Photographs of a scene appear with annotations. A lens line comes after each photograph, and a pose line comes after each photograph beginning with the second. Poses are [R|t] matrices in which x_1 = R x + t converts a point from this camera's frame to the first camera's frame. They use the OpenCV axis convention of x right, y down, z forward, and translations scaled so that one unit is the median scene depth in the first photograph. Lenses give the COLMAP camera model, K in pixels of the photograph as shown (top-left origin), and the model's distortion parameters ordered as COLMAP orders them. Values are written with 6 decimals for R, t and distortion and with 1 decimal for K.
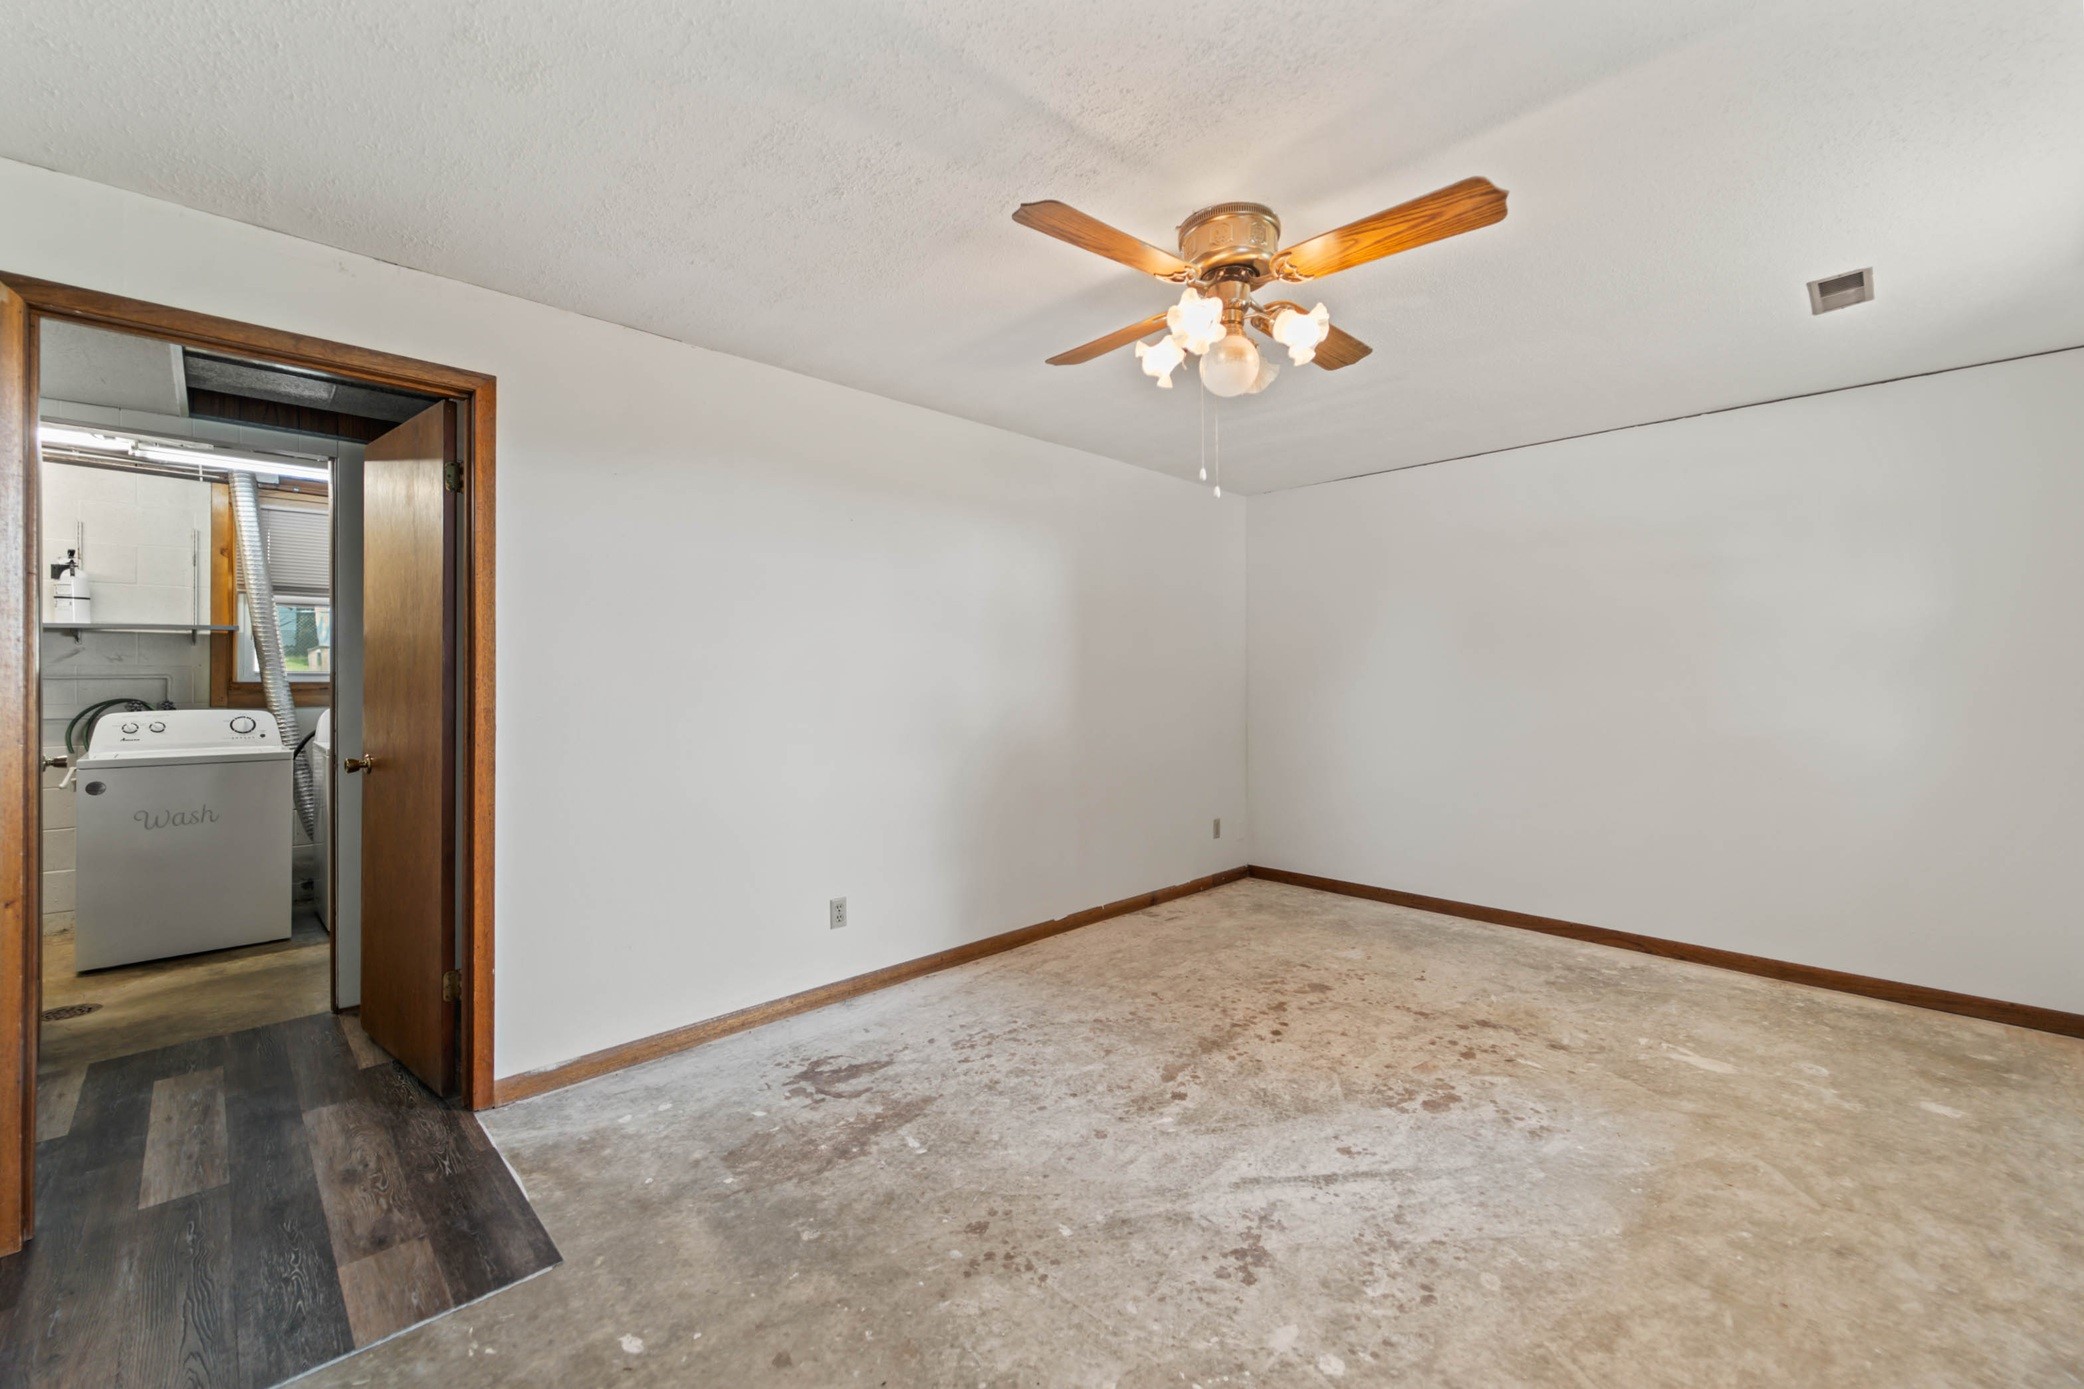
lens RADIAL K [[845.0, 0, 1047.7], [0, 845.0, 685.3], [0, 0, 1]] dist [0.003237, -0.001623]
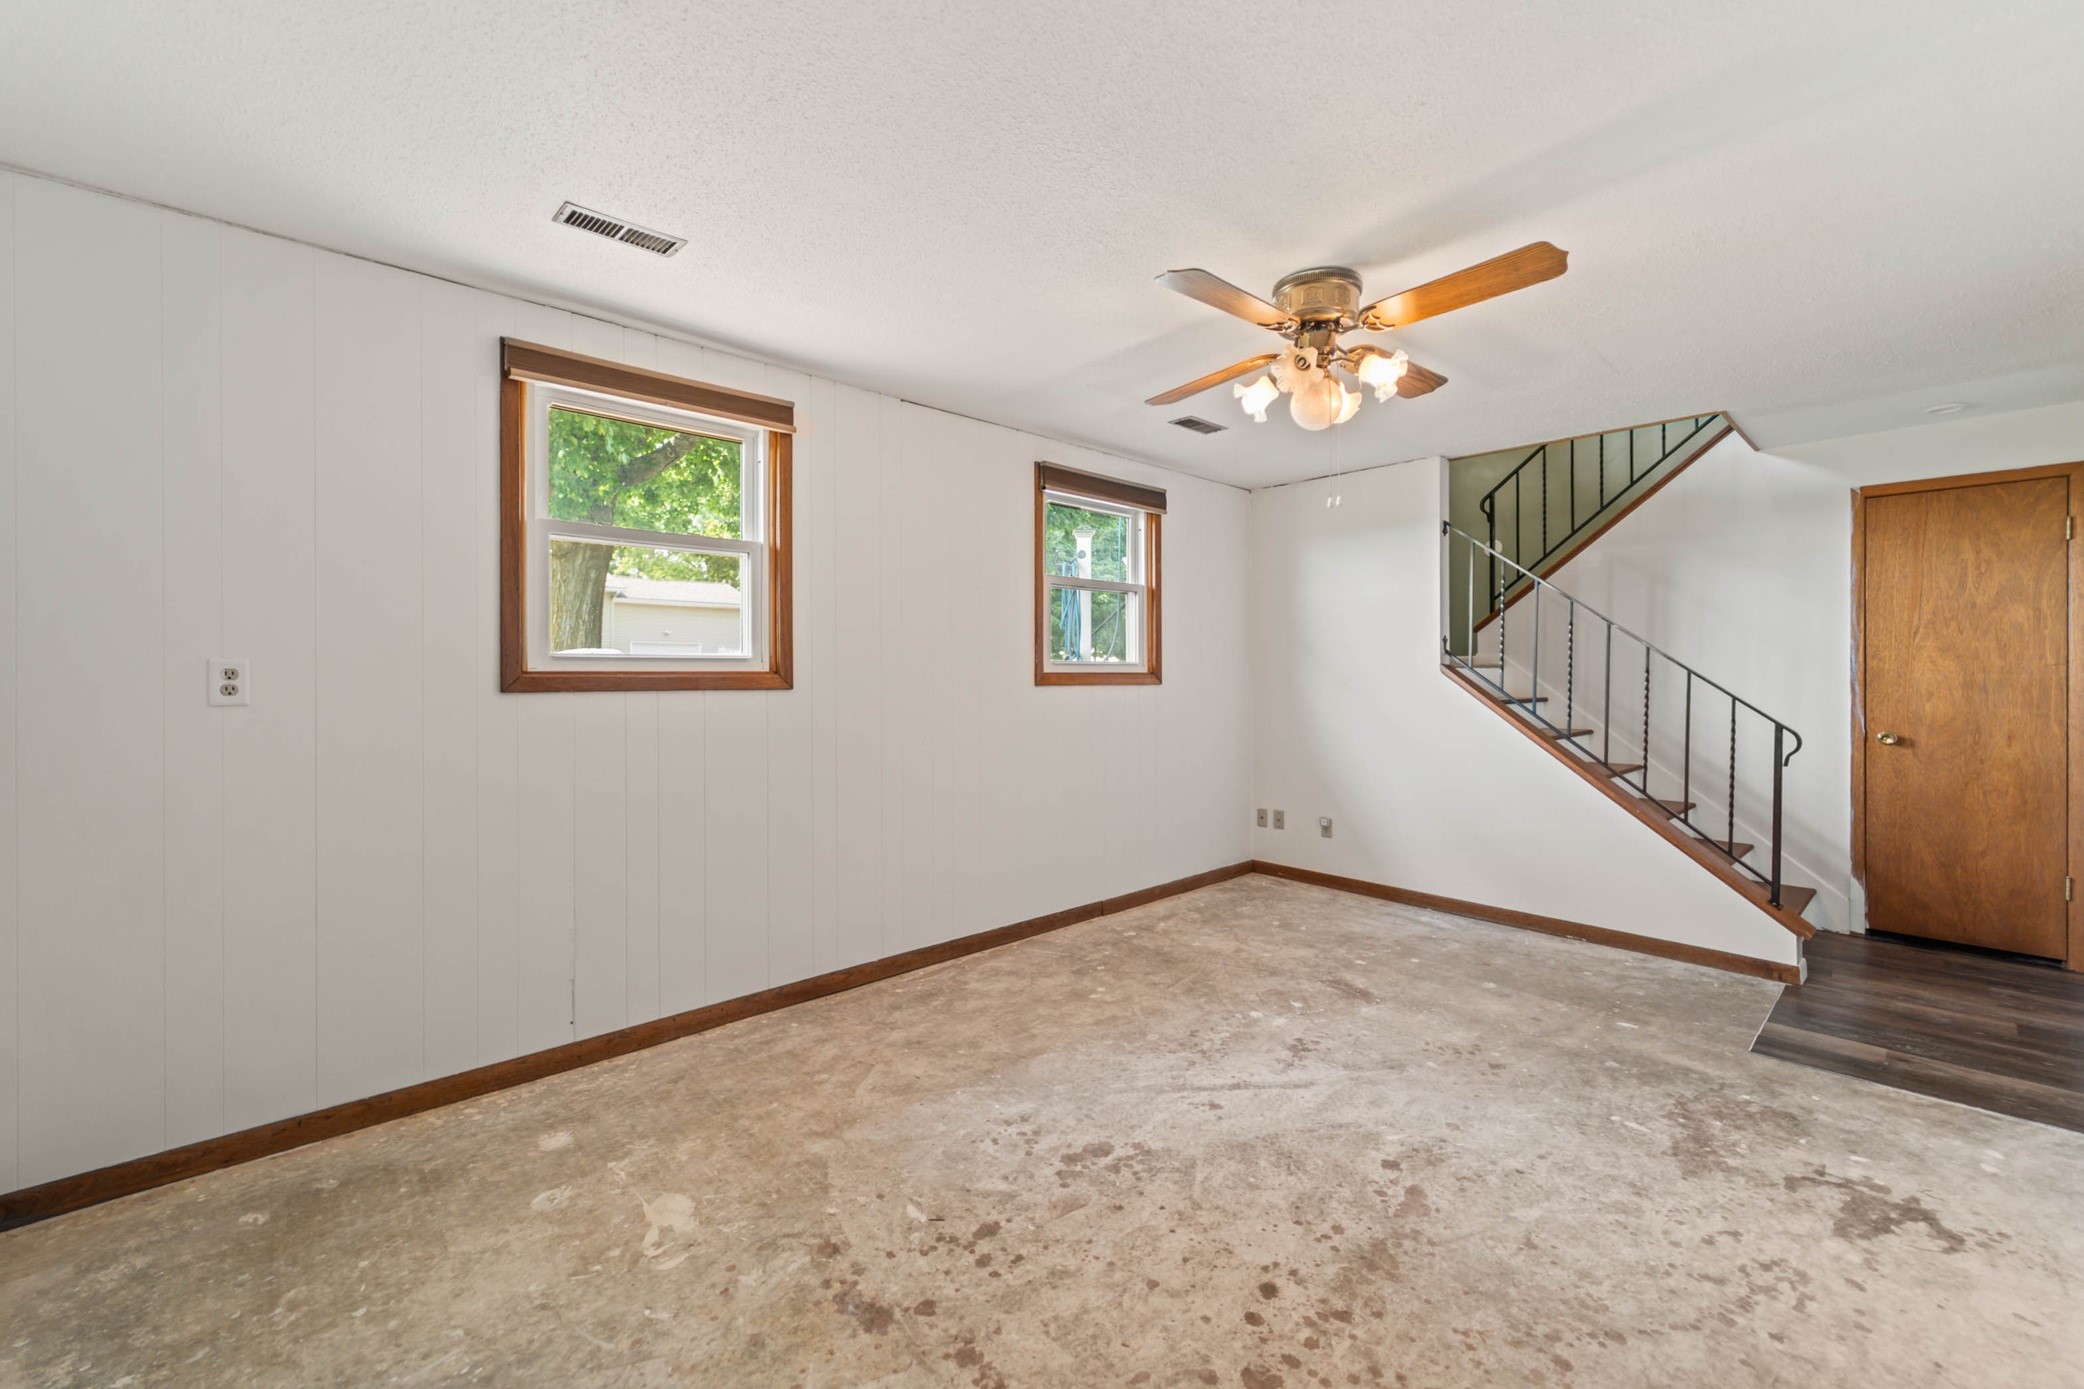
lens RADIAL K [[845.0, 0, 1044.8], [0, 845.0, 688.7], [0, 0, 1]] dist [0.003237, -0.001623]
pose [[-0.999504, 0.002220, 0.031429, 0.466030], [0.003022, 0.999670, 0.025491, -0.015821], [-0.031362, 0.025573, -0.999181, 1.812407]]
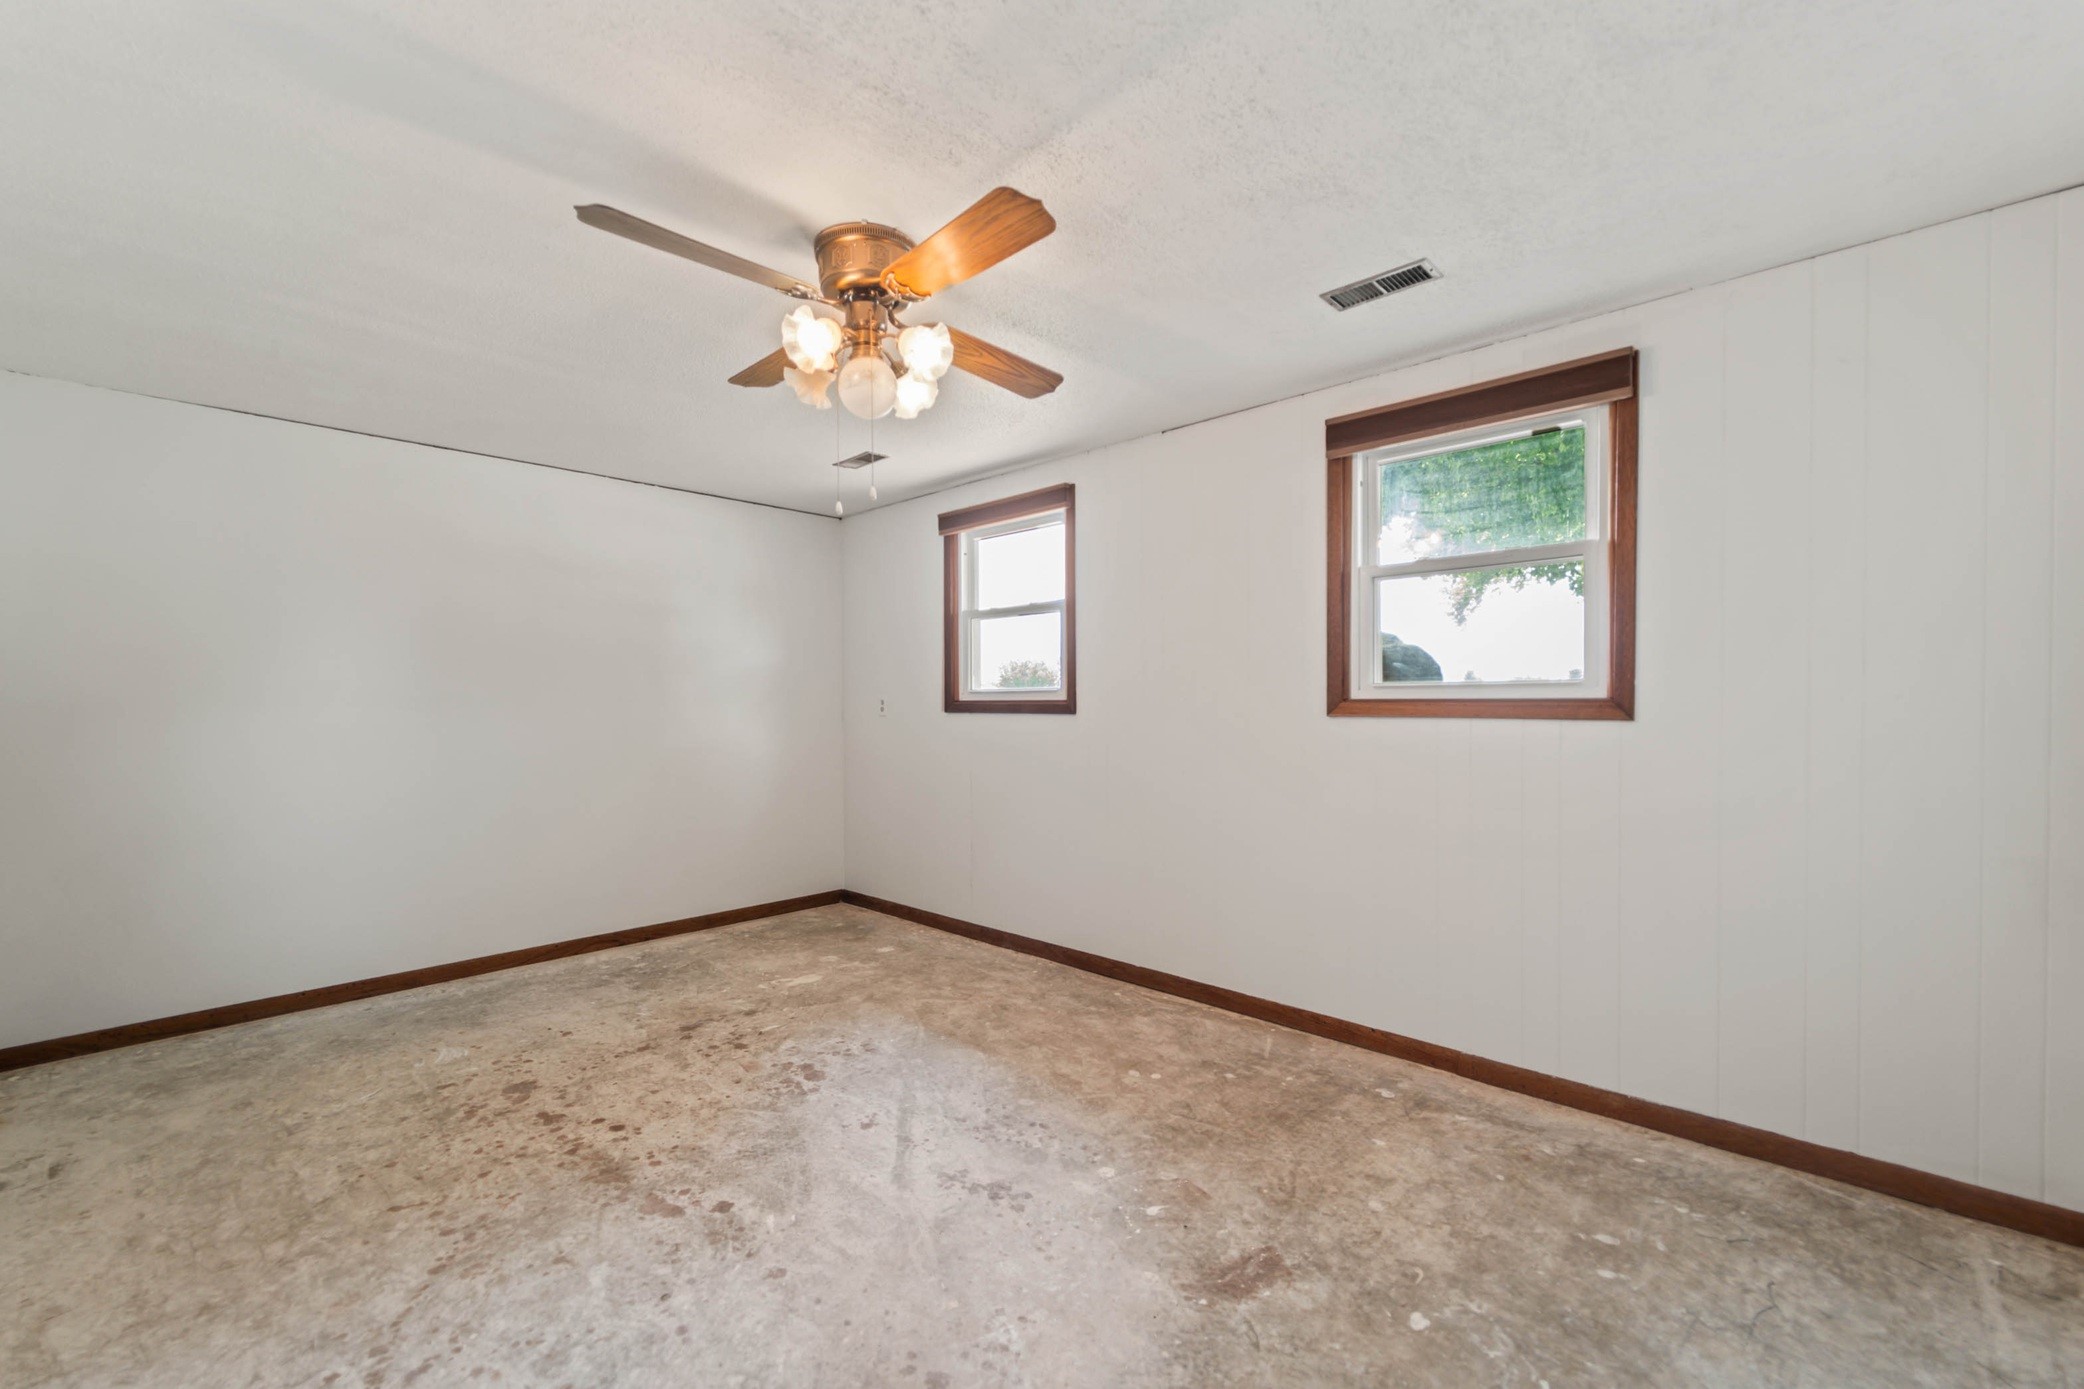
lens RADIAL K [[845.0, 0, 1050.1], [0, 845.0, 692.8], [0, 0, 1]] dist [0.003237, -0.001623]
pose [[-0.040385, 0.010025, 0.999134, -0.684783], [0.012451, 0.999877, -0.009529, -0.010185], [-0.999107, 0.012055, -0.040505, 0.690456]]
